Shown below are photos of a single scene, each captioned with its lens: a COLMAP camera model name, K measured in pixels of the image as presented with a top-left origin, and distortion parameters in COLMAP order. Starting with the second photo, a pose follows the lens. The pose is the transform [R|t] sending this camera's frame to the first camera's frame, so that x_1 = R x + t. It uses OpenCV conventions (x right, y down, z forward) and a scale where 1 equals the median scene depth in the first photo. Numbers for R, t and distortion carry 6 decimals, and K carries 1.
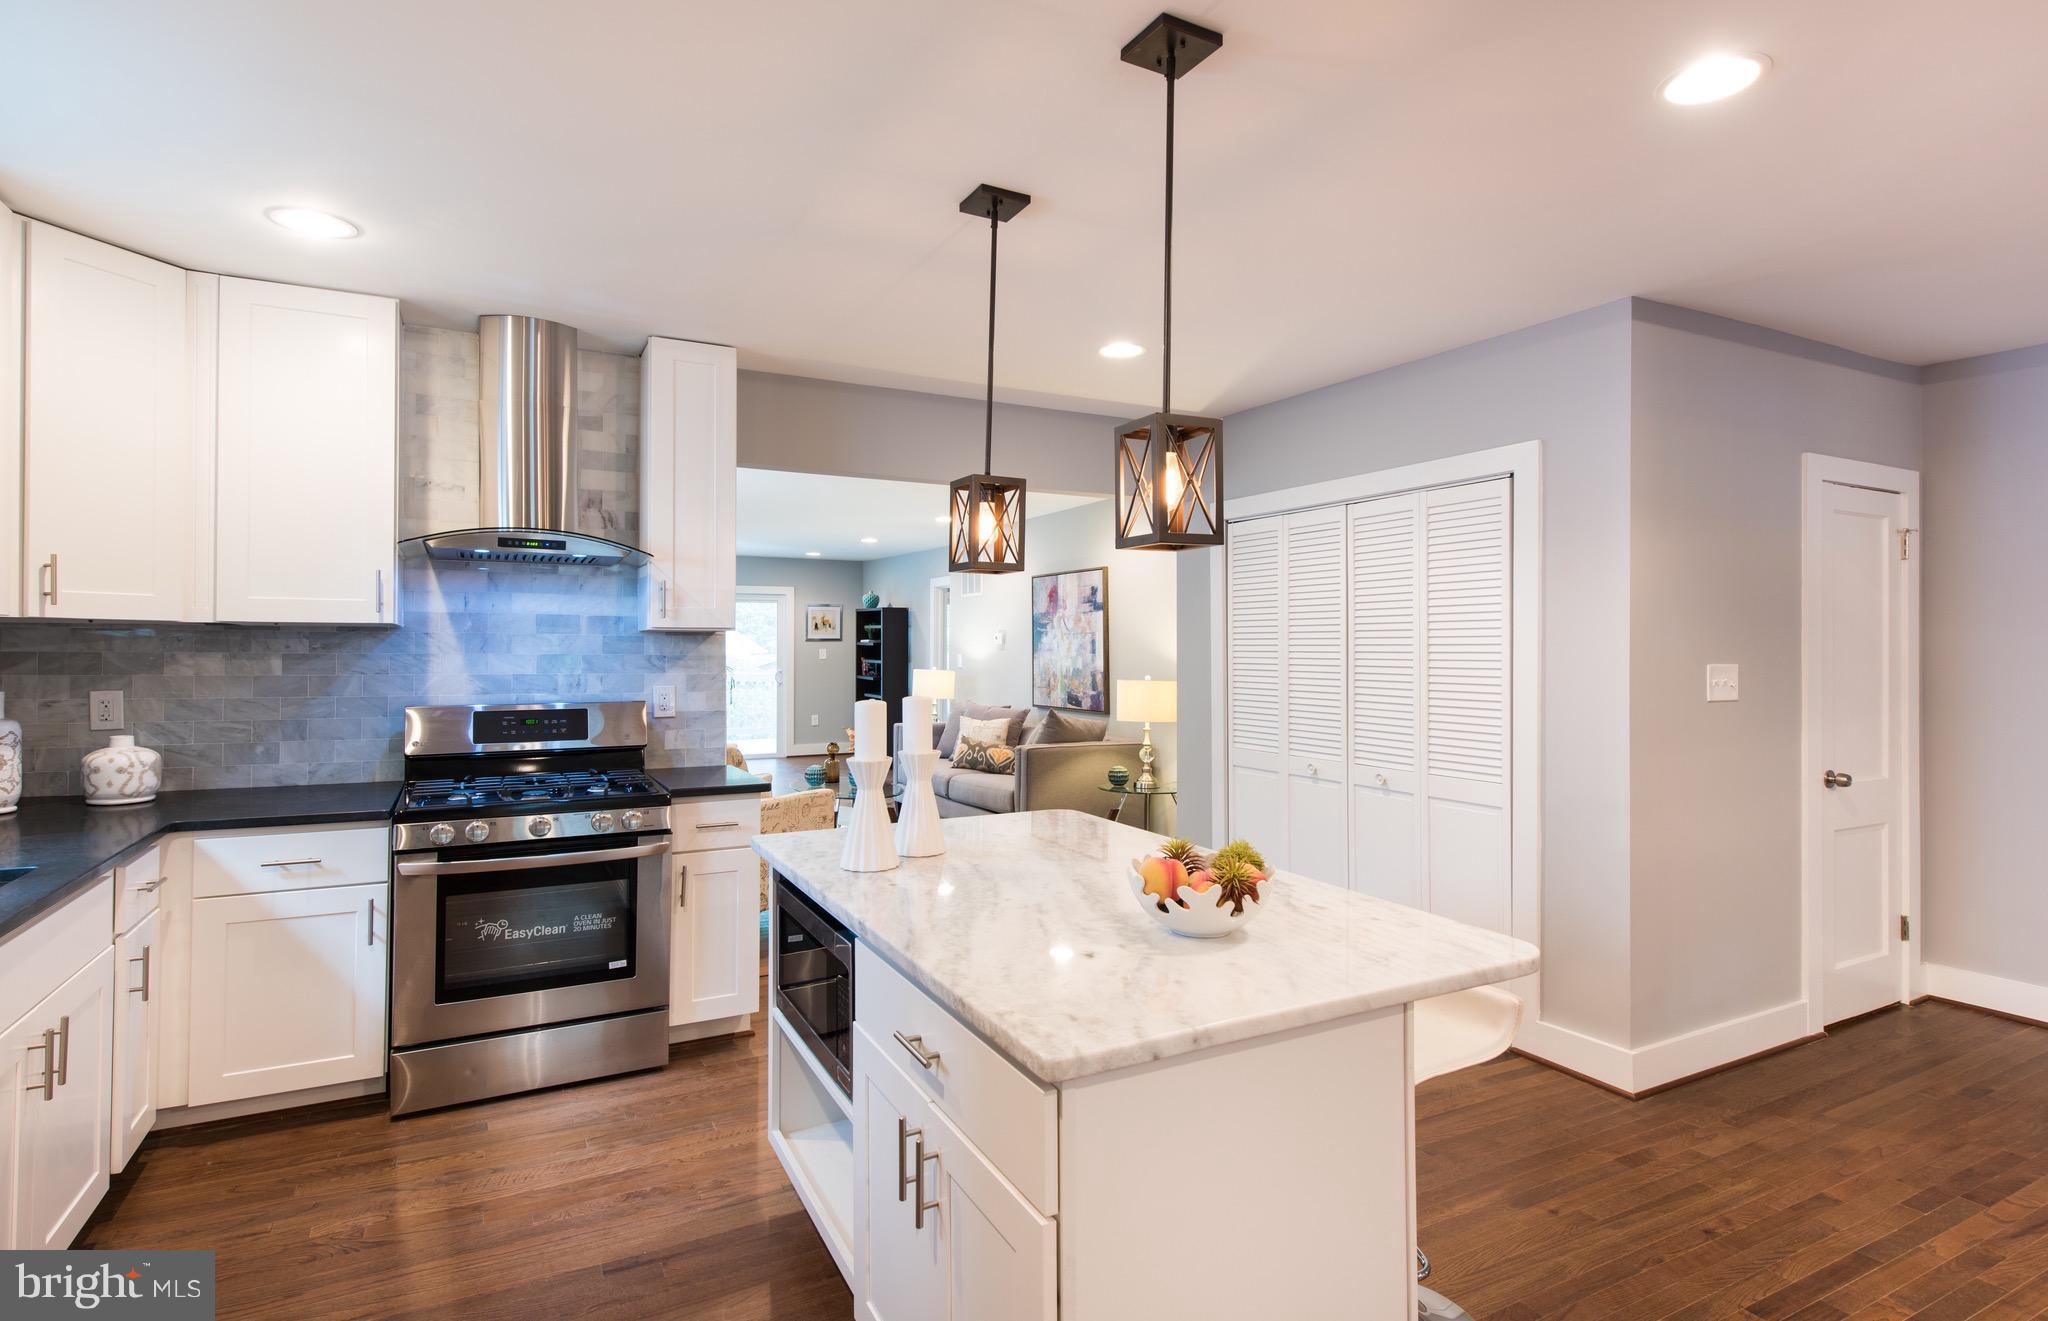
lens RADIAL K [[994.3, 0, 1056.1], [0, 994.3, 637.4], [0, 0, 1]] dist [-0.000742, -0.000215]
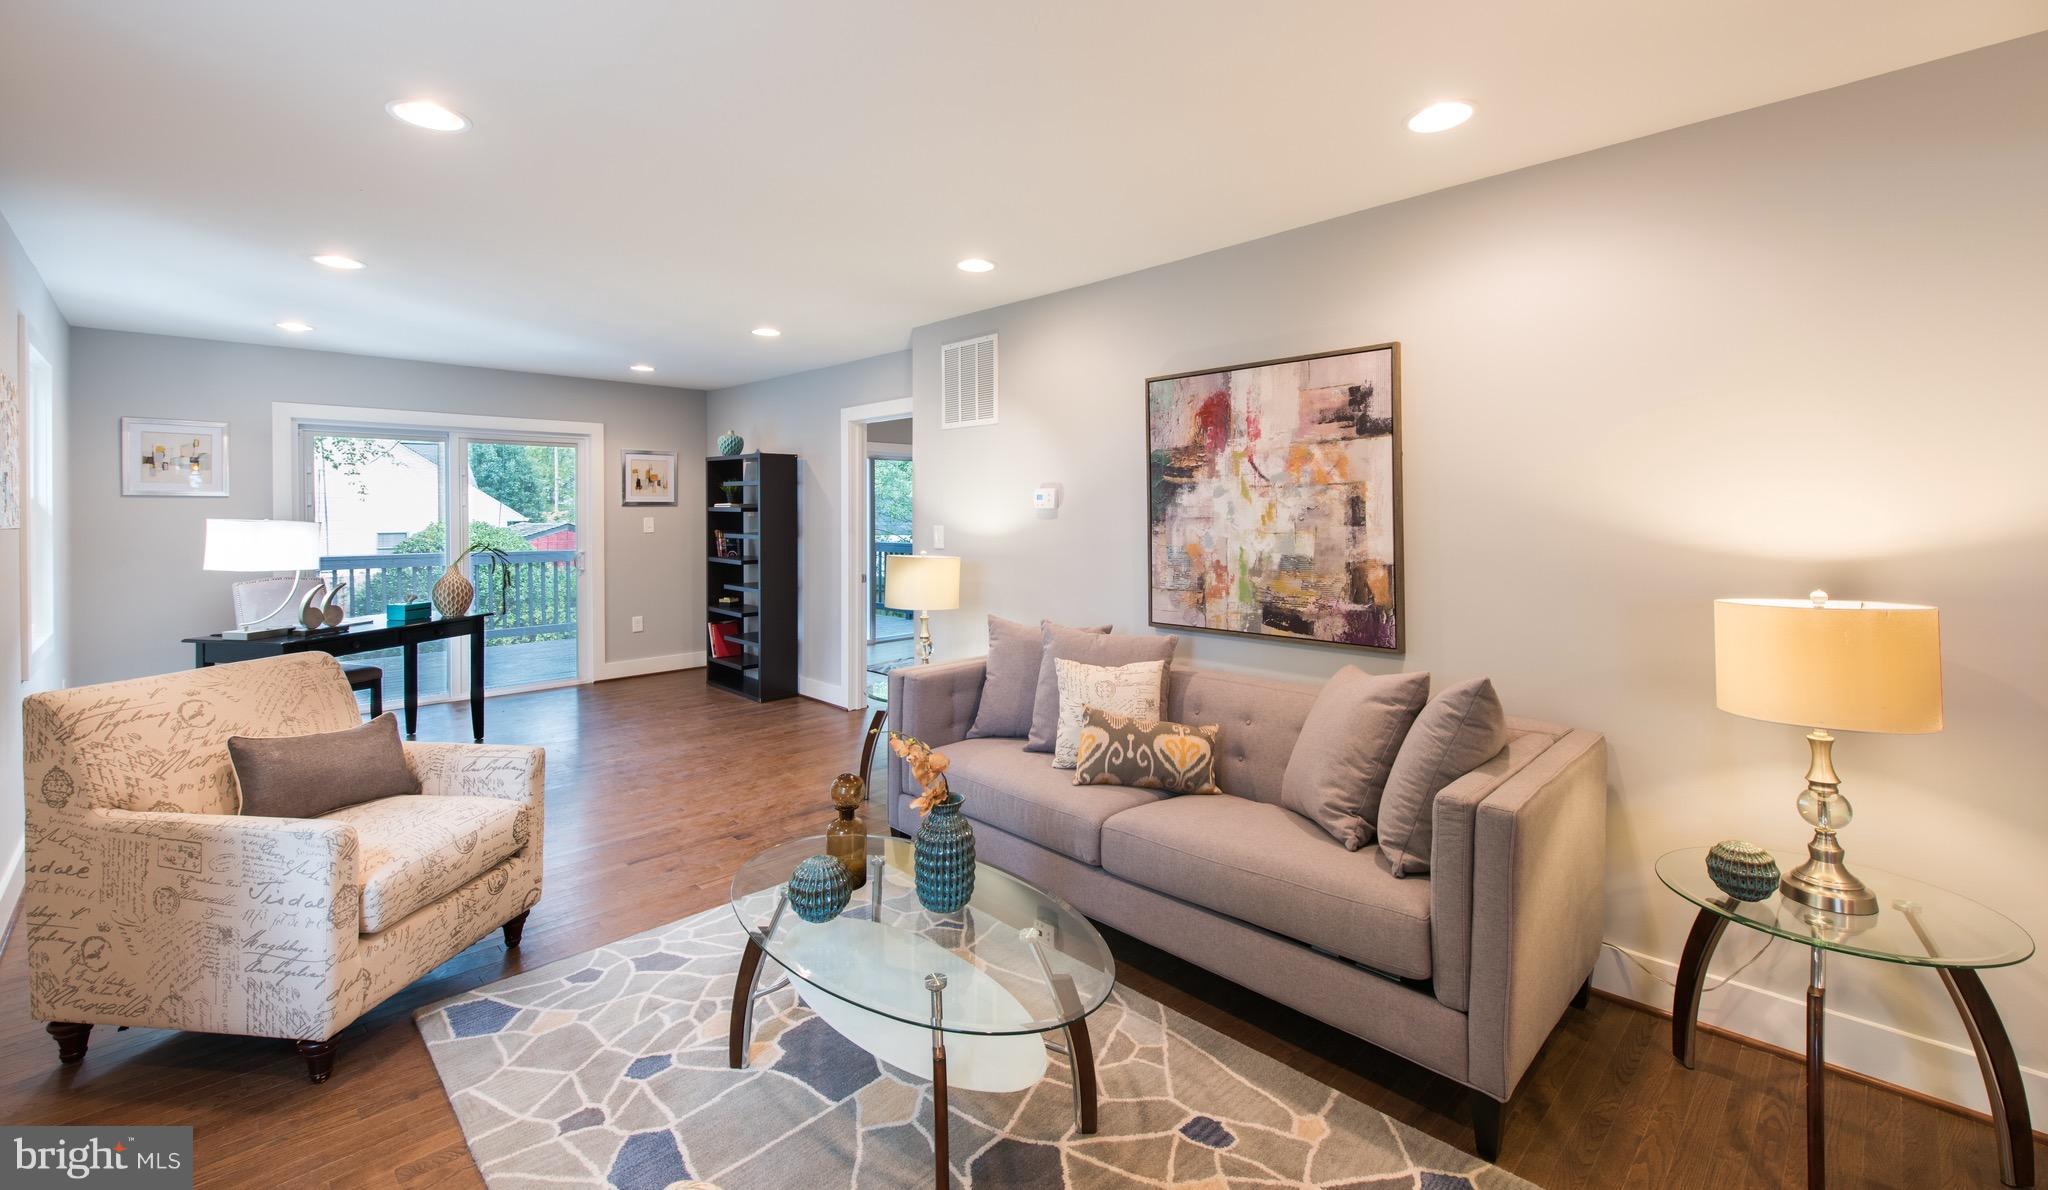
lens RADIAL K [[865.9, 0, 1027.7], [0, 865.9, 515.2], [0, 0, 1]] dist [0.001658, 0.000229]
pose [[0.968779, -0.009967, 0.247727, -0.415919], [0.006149, 0.999850, 0.016185, 0.006166], [-0.247851, -0.014156, 0.968695, 1.181072]]
